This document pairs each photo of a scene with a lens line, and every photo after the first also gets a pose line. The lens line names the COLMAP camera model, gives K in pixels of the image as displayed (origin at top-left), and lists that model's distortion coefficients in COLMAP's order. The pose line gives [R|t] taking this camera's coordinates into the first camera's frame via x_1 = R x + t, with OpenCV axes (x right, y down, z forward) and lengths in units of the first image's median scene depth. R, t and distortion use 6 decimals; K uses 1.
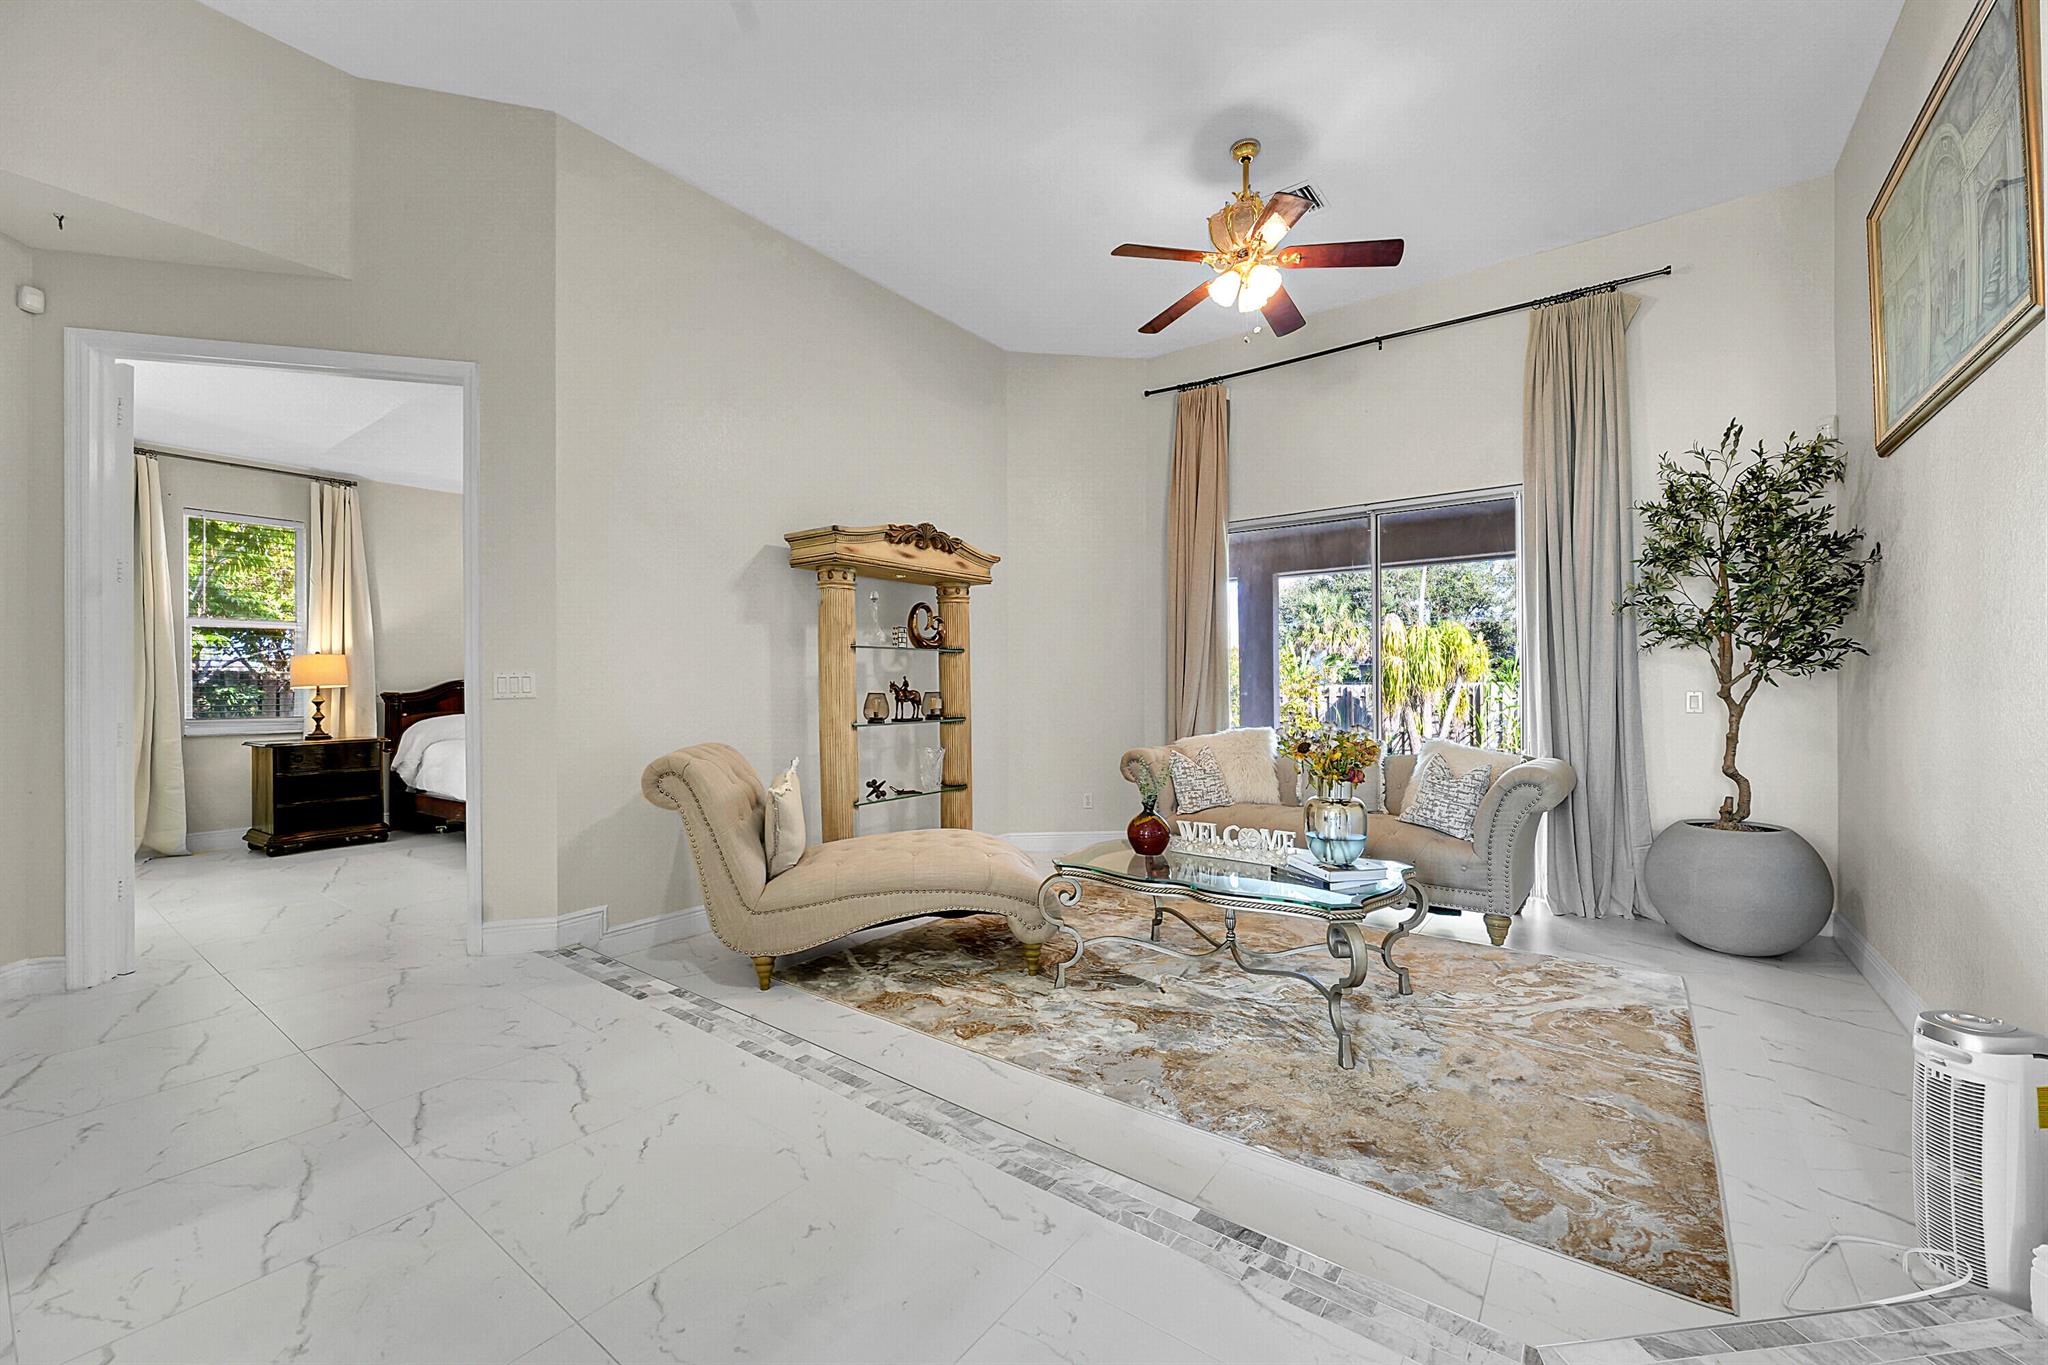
lens RADIAL K [[806.9, 0, 1027.6], [0, 806.9, 681.8], [0, 0, 1]] dist [-0.001467, 0.000778]
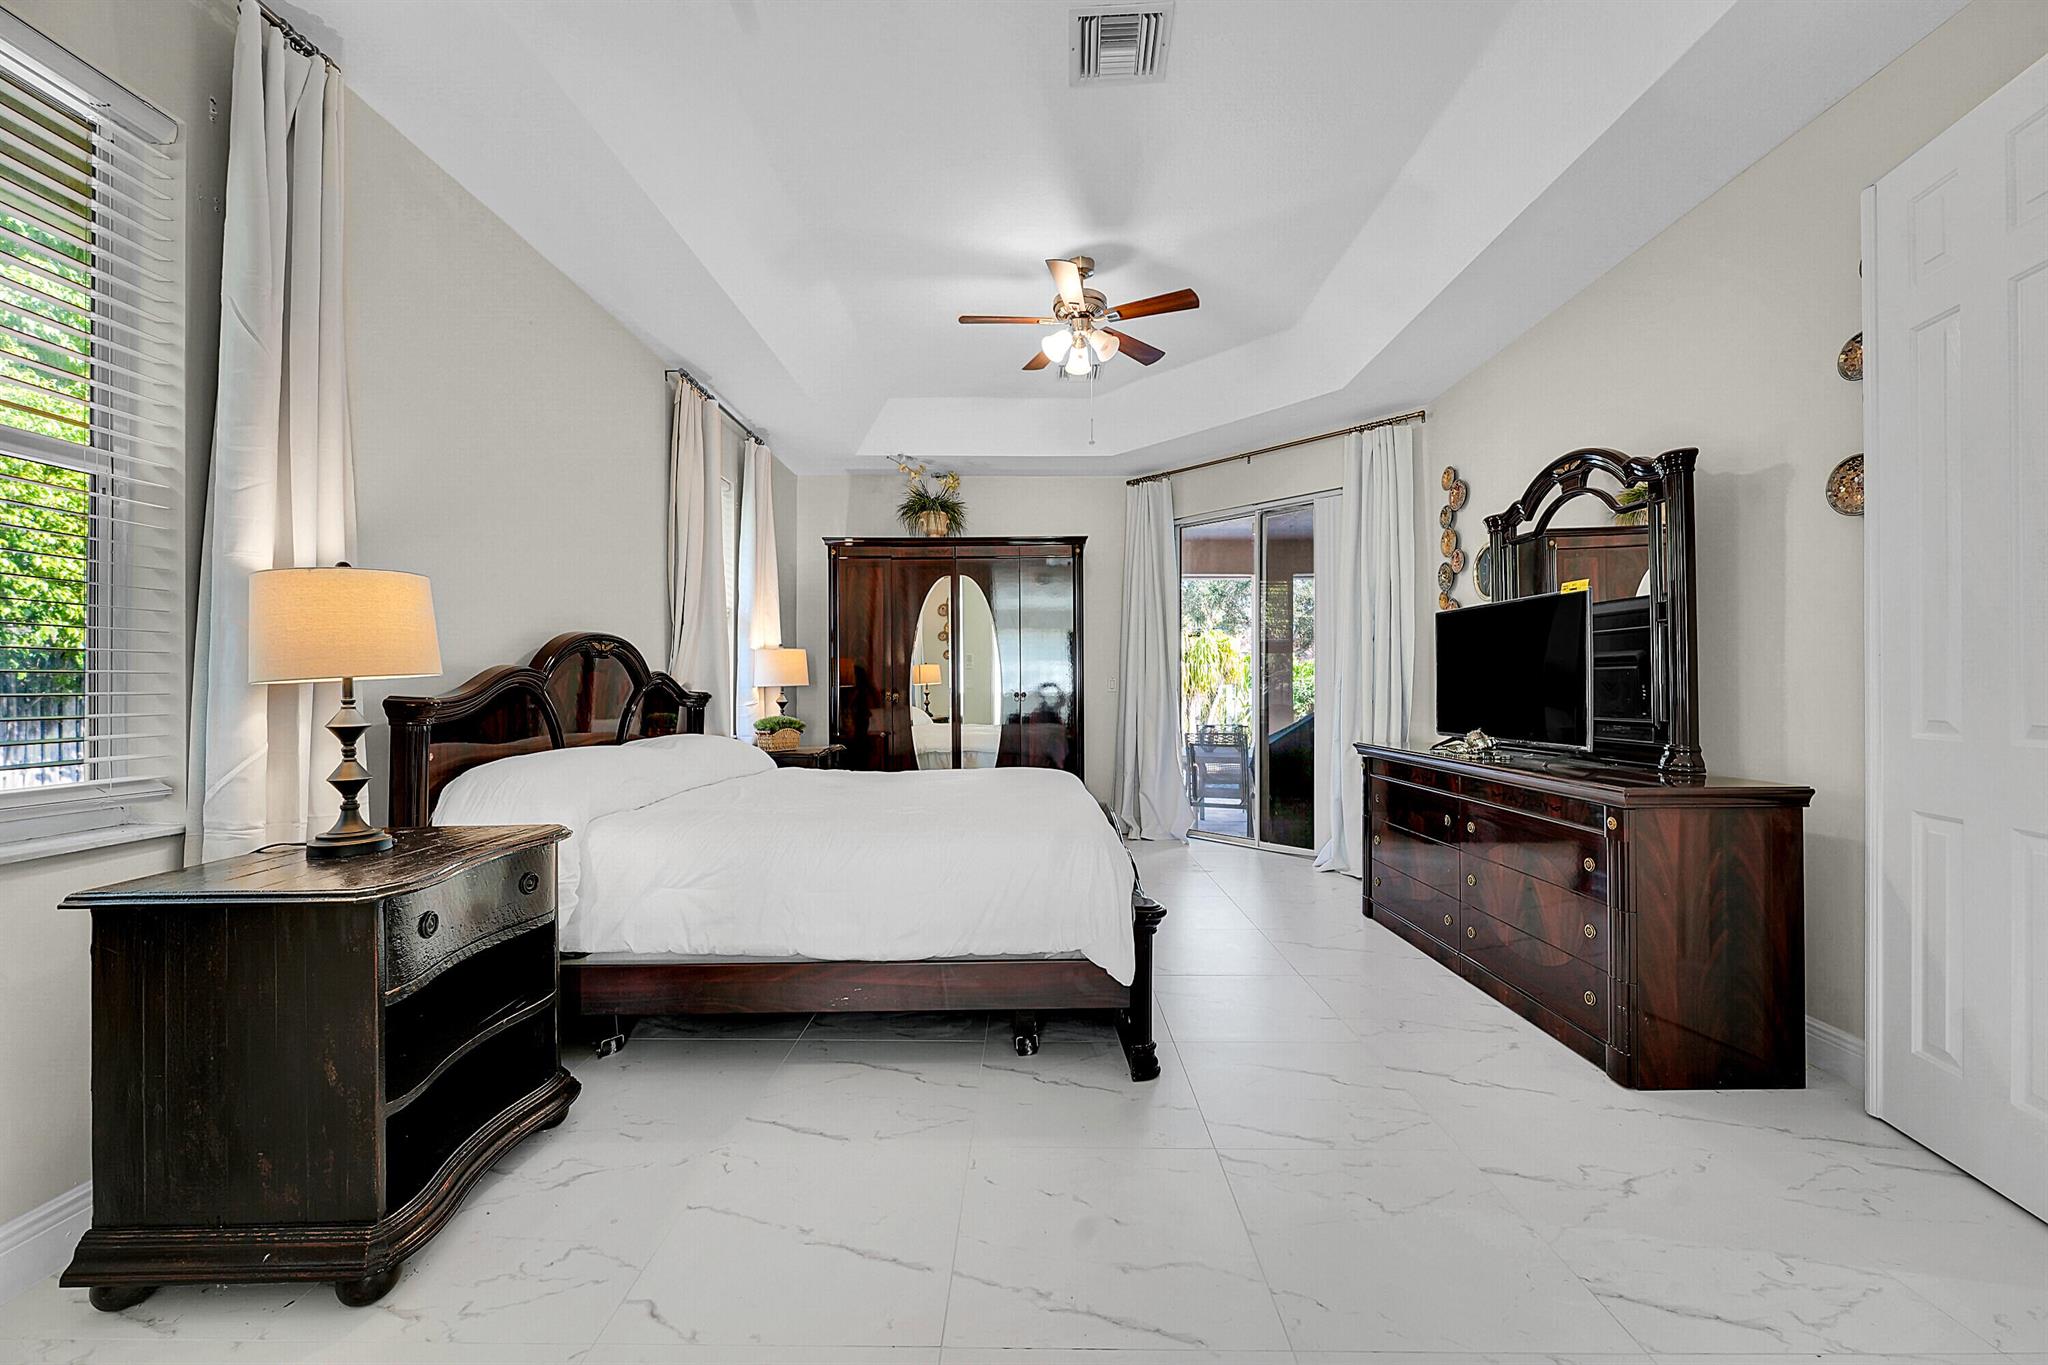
lens RADIAL K [[806.9, 0, 1021.3], [0, 806.9, 679.7], [0, 0, 1]] dist [-0.001467, 0.000778]
pose [[0.812067, 0.007555, 0.583515, -0.158781], [-0.004736, 0.999969, -0.006356, 0.001333], [-0.583545, 0.002398, 0.812078, 0.112847]]
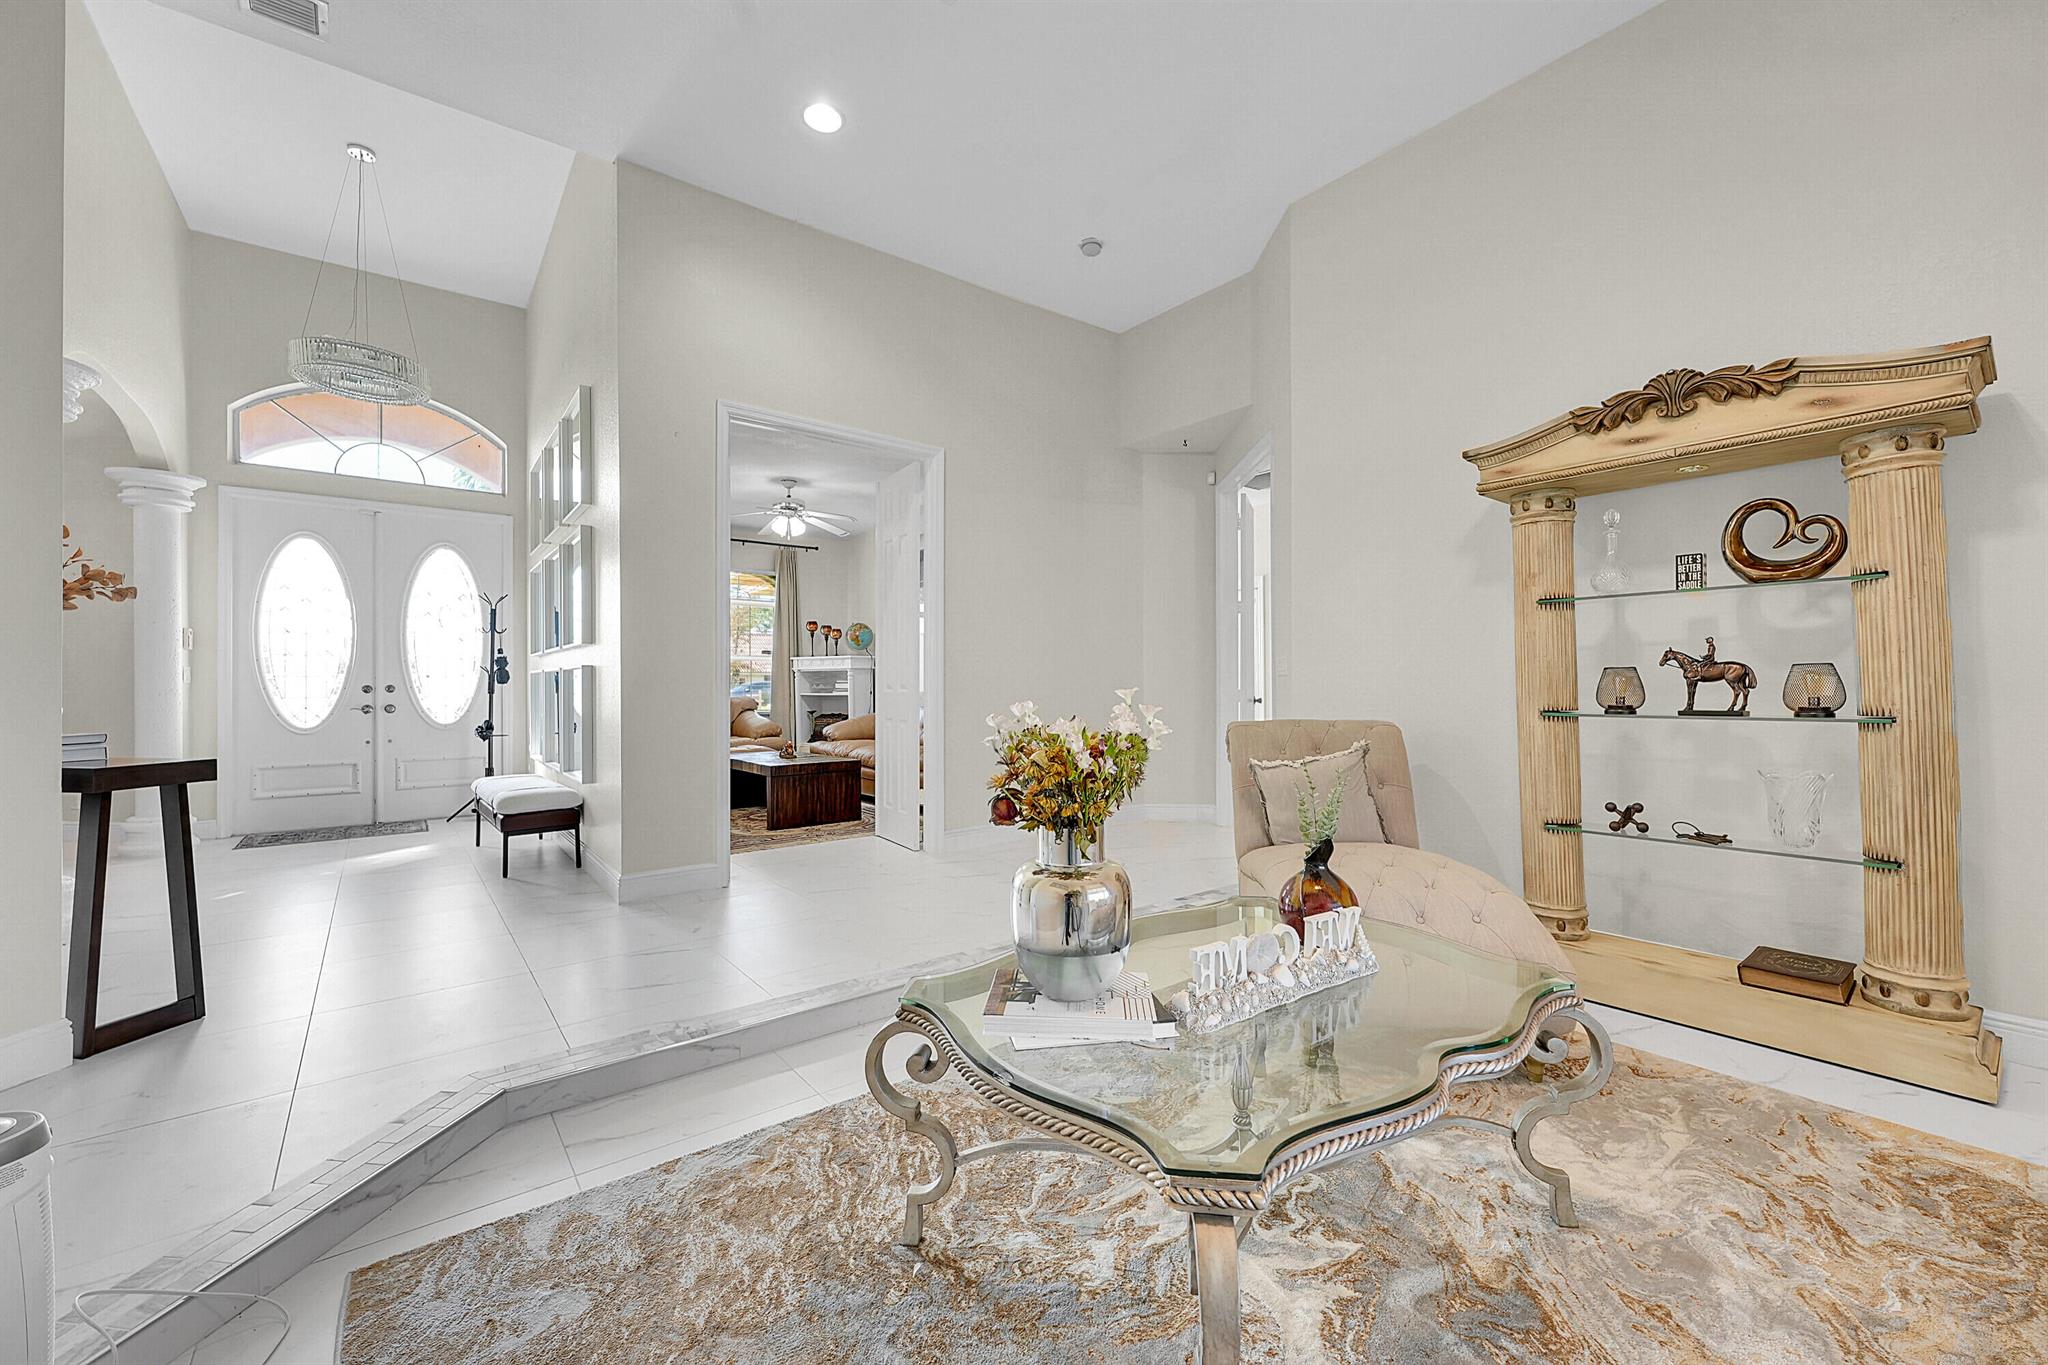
lens RADIAL K [[806.9, 0, 1034.6], [0, 806.9, 678.7], [0, 0, 1]] dist [-0.001467, 0.000778]
pose [[-0.257197, 0.003769, -0.966352, 0.877577], [0.013558, 0.999908, 0.000292, 0.026563], [0.966264, -0.013027, -0.257224, 1.127629]]
